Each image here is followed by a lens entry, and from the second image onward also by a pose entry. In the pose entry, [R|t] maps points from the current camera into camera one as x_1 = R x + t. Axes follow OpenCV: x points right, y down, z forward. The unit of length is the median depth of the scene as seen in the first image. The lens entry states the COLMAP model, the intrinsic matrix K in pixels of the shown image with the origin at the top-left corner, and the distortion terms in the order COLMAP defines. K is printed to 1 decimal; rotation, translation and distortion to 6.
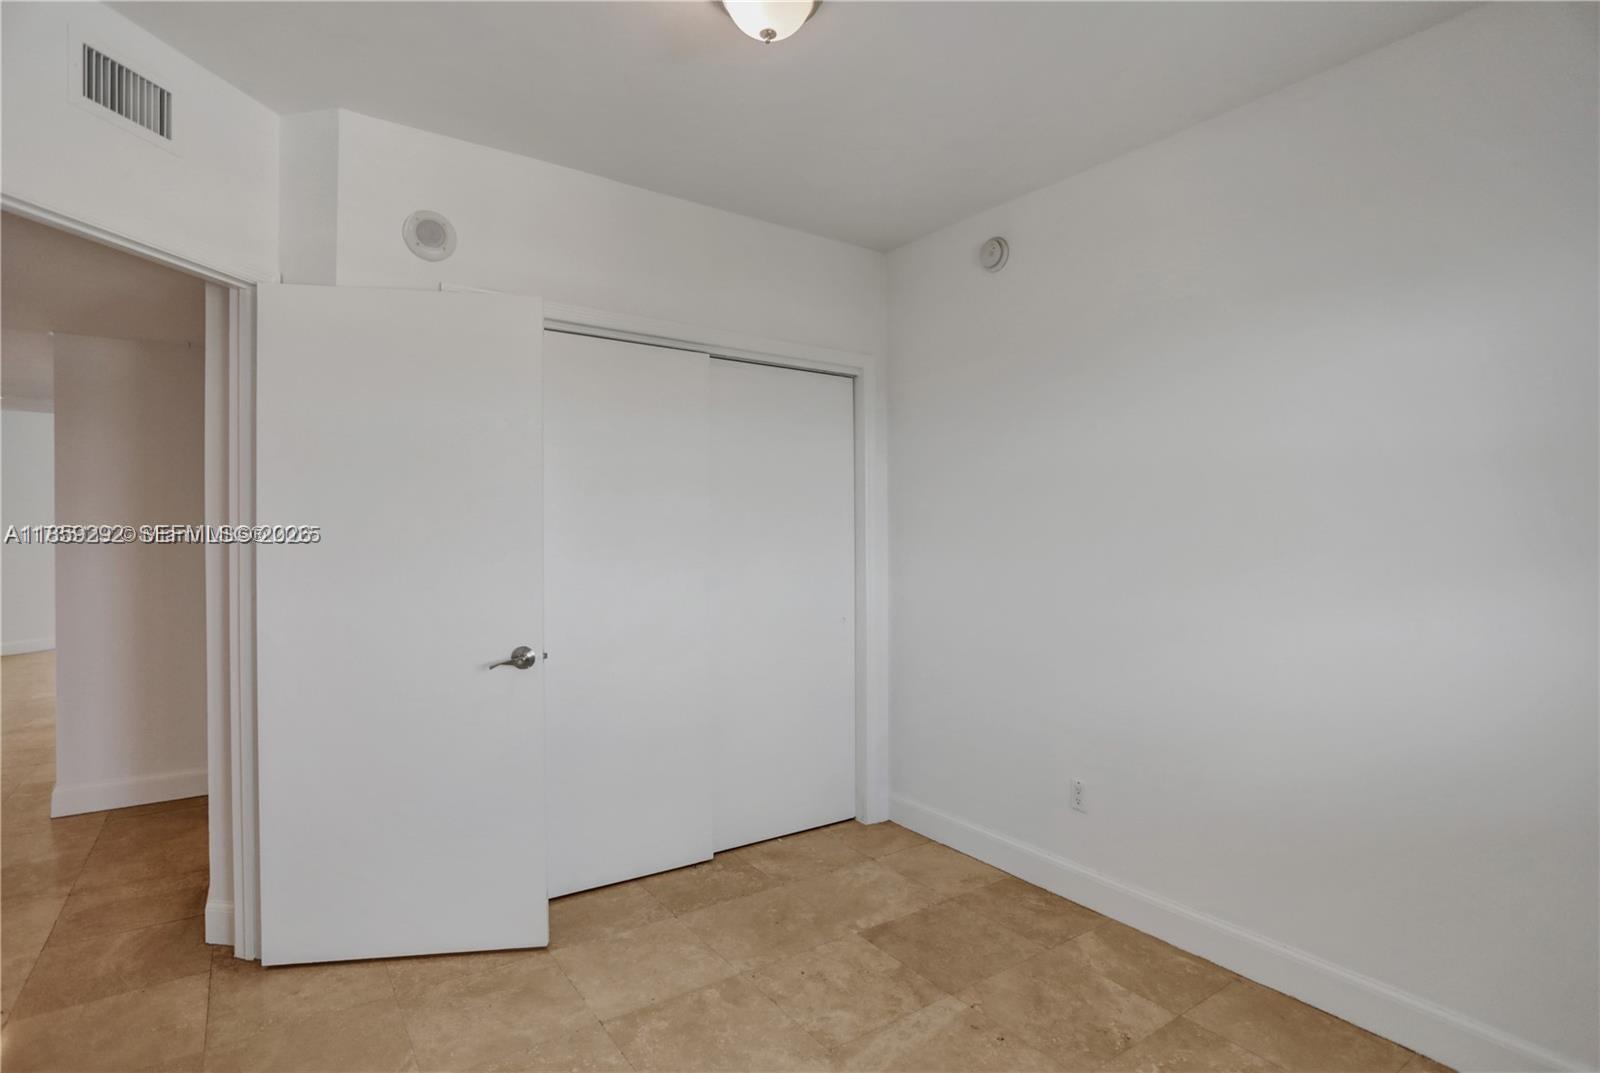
lens RADIAL K [[814.6, 0, 800.0], [0, 814.6, 536.5], [0, 0, 1]] dist [-0.023887, 0.003624]
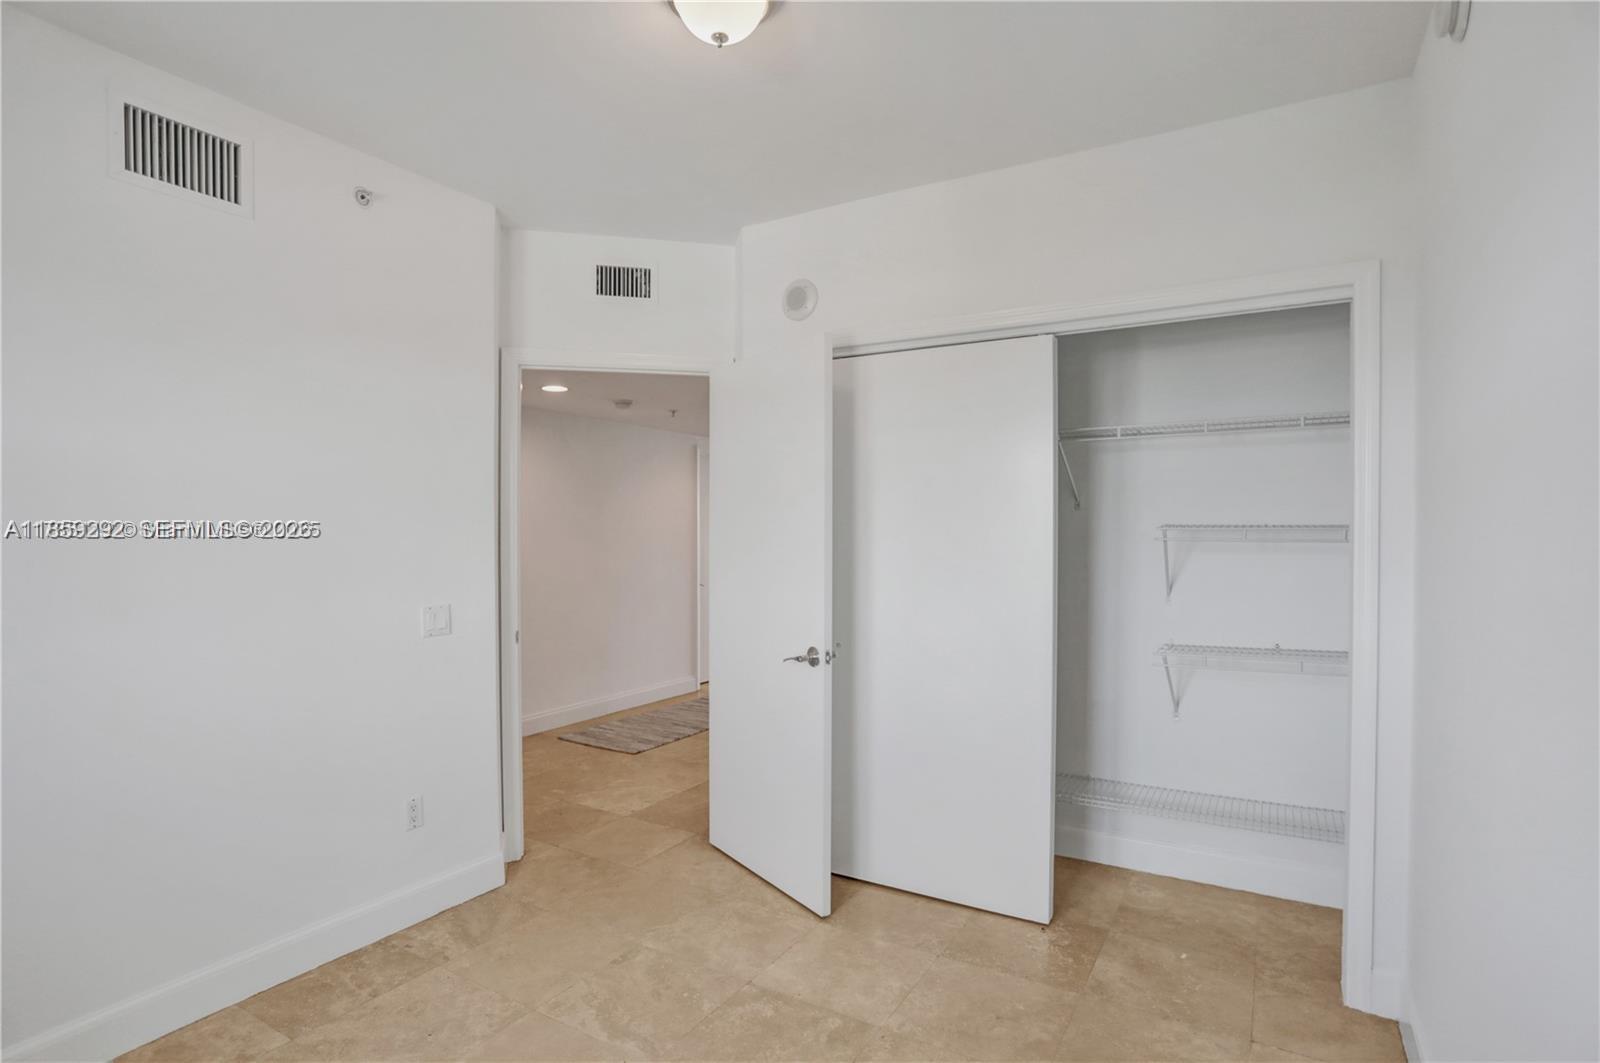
lens RADIAL K [[814.6, 0, 801.2], [0, 814.6, 538.3], [0, 0, 1]] dist [-0.023887, 0.003624]
pose [[0.399409, -0.000036, -0.916773, 0.744722], [0.005116, 0.999985, 0.002189, -0.017250], [0.916758, -0.005564, 0.399403, 0.565526]]
